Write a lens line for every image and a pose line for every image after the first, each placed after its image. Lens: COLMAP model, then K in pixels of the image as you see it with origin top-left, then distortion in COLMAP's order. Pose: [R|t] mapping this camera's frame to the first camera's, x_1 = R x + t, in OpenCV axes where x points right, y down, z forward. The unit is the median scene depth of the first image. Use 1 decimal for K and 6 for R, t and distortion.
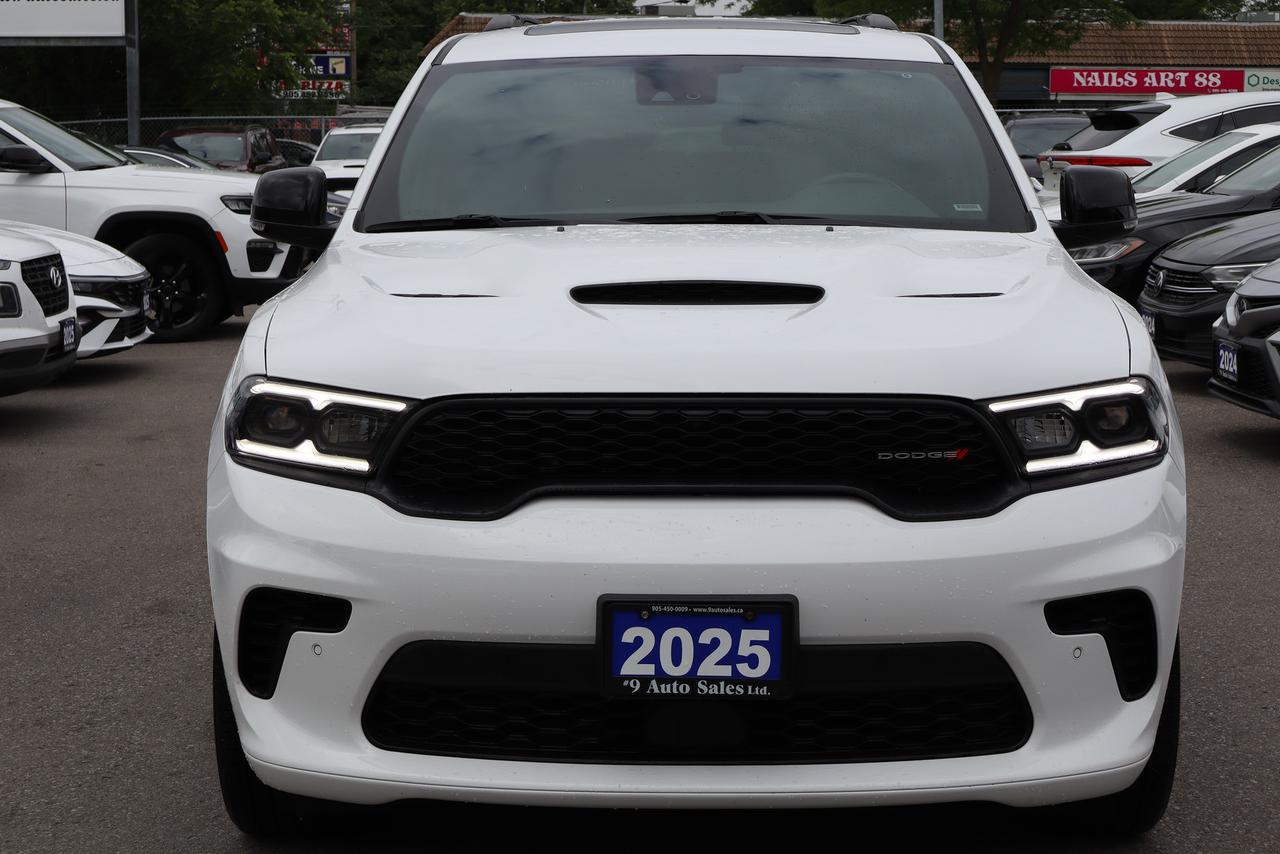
lens RADIAL K [[2497.9, 0, 640.3], [0, 2497.9, 424.3], [0, 0, 1]] dist [-0.072094, 0.000000]
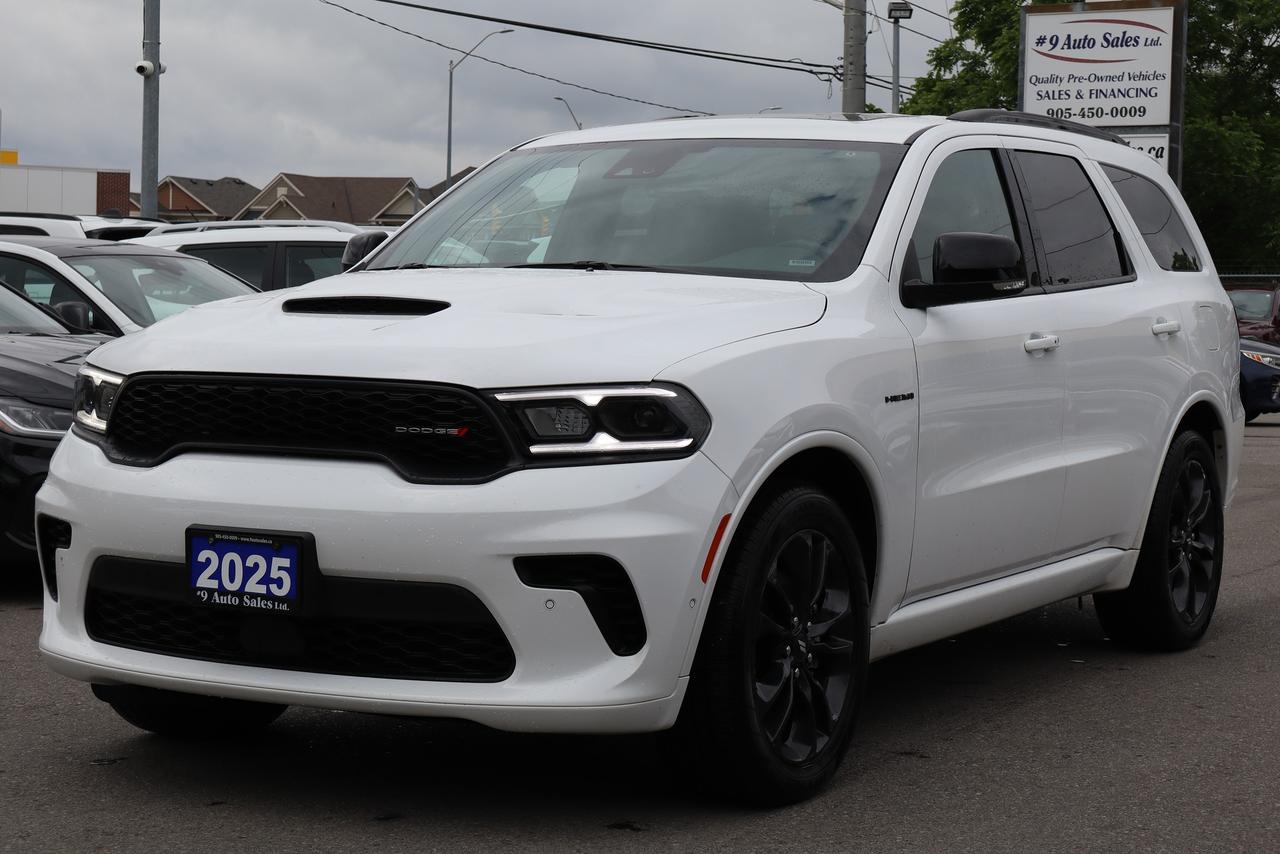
lens RADIAL K [[2529.6, 0, 639.4], [0, 2529.6, 431.4], [0, 0, 1]] dist [0.041557, 0.000000]
pose [[0.884700, 0.040888, -0.464364, 0.801386], [-0.071968, 0.996183, -0.049396, 0.068522], [0.460572, 0.077120, 0.884266, -0.060975]]
